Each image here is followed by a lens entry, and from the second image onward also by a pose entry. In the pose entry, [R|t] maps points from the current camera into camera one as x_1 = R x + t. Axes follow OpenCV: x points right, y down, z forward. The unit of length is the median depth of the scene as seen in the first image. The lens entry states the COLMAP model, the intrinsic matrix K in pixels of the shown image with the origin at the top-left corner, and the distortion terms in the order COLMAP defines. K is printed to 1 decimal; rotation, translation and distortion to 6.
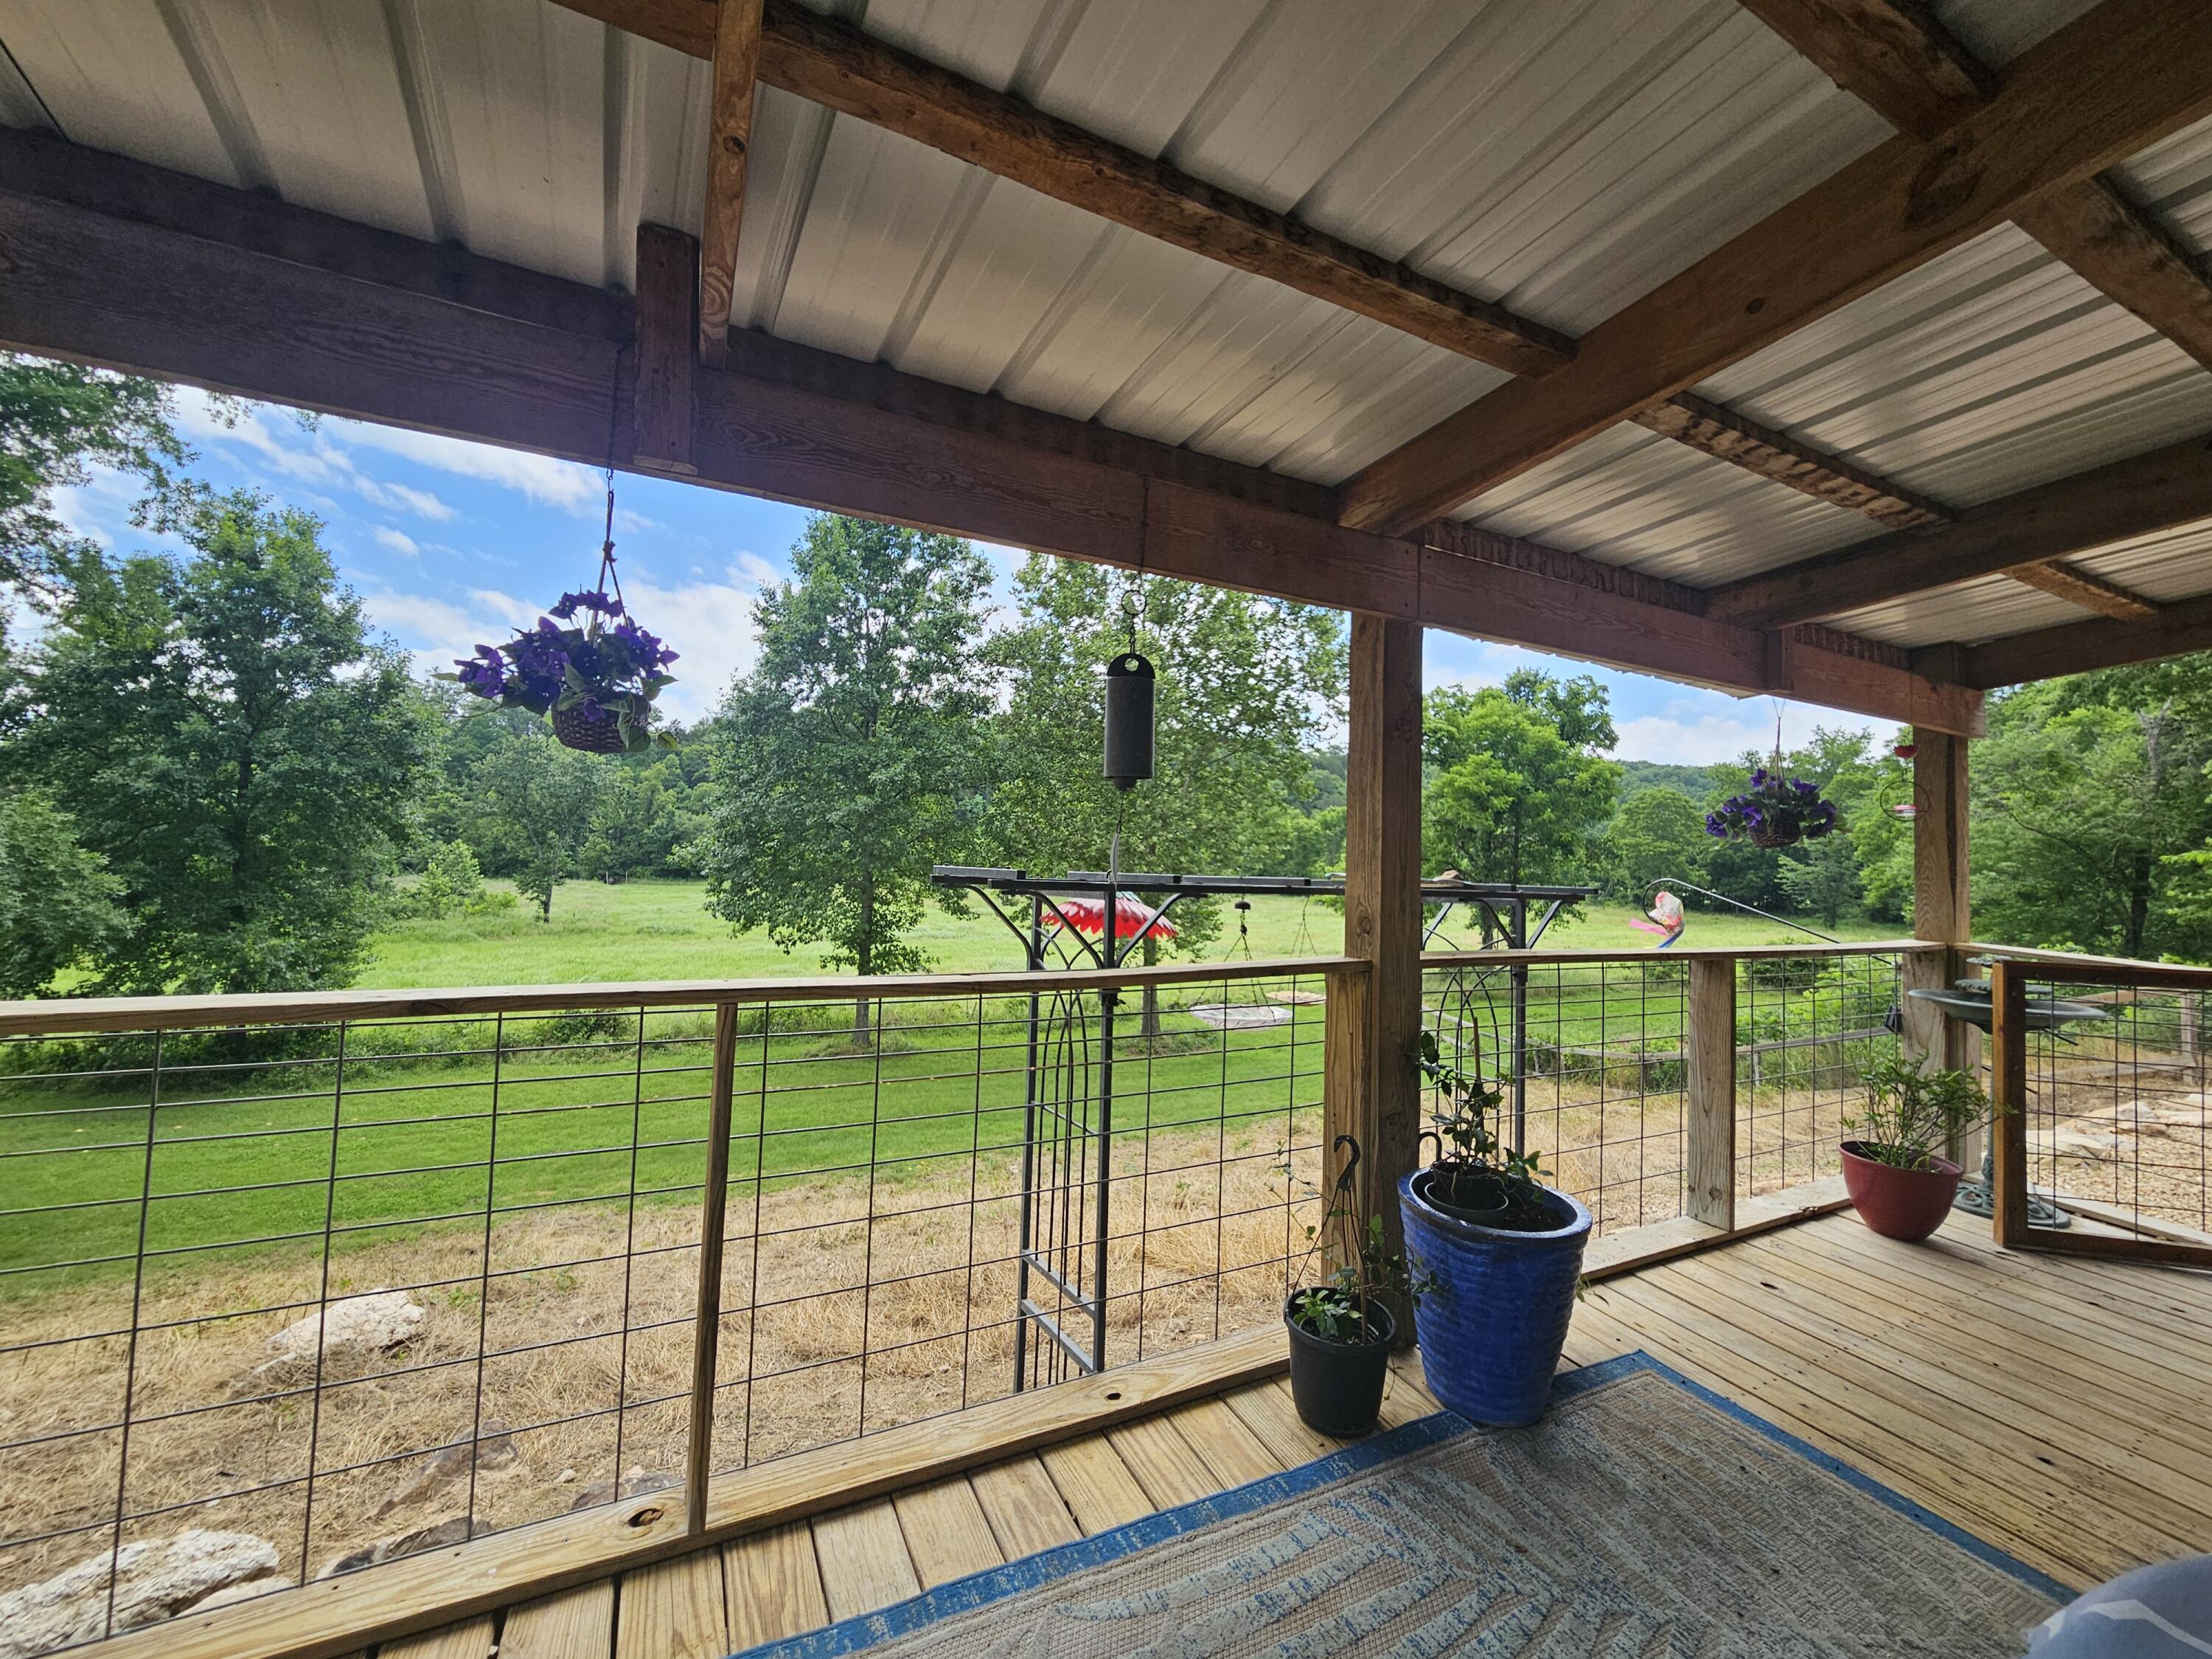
lens RADIAL K [[879.8, 0, 1106.0], [0, 879.8, 829.5], [0, 0, 1]] dist [0.002639, 0.000135]
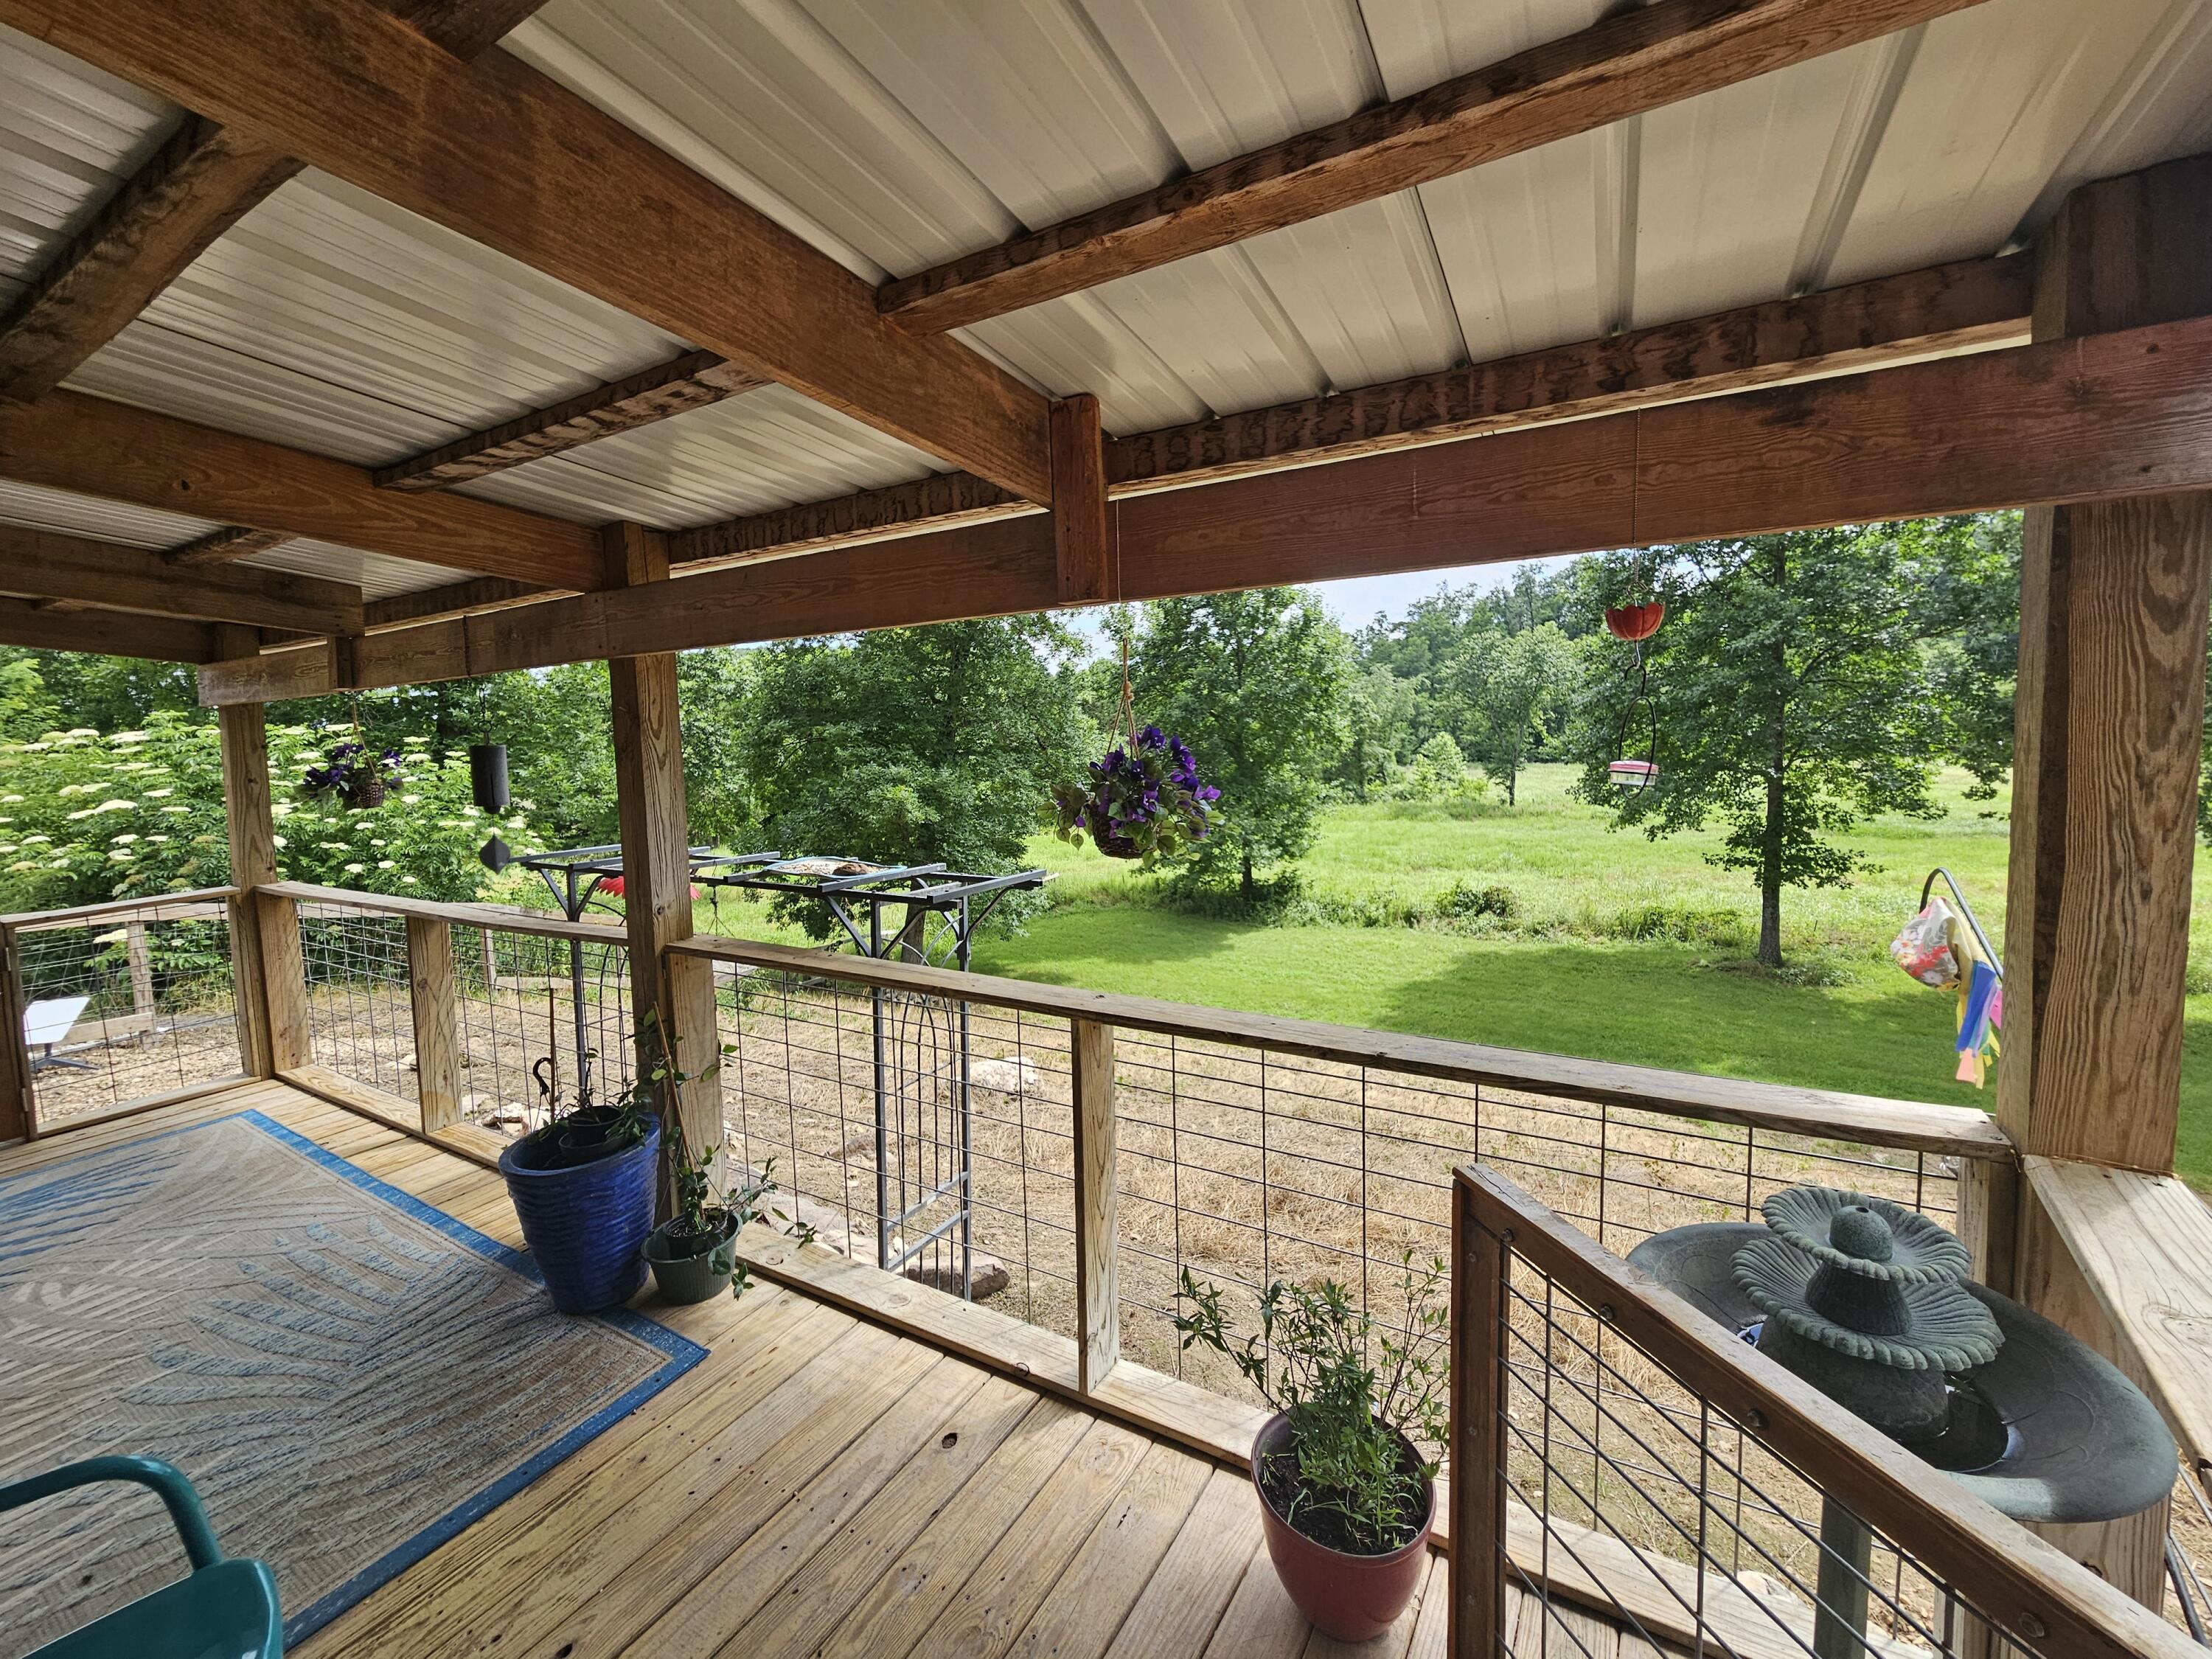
lens RADIAL K [[879.8, 0, 1106.0], [0, 879.8, 829.5], [0, 0, 1]] dist [0.002639, 0.000135]
pose [[0.555171, 0.036600, -0.830931, 0.096688], [0.071479, 0.993236, 0.091506, -0.004317], [0.828659, -0.110195, 0.548799, 0.050559]]
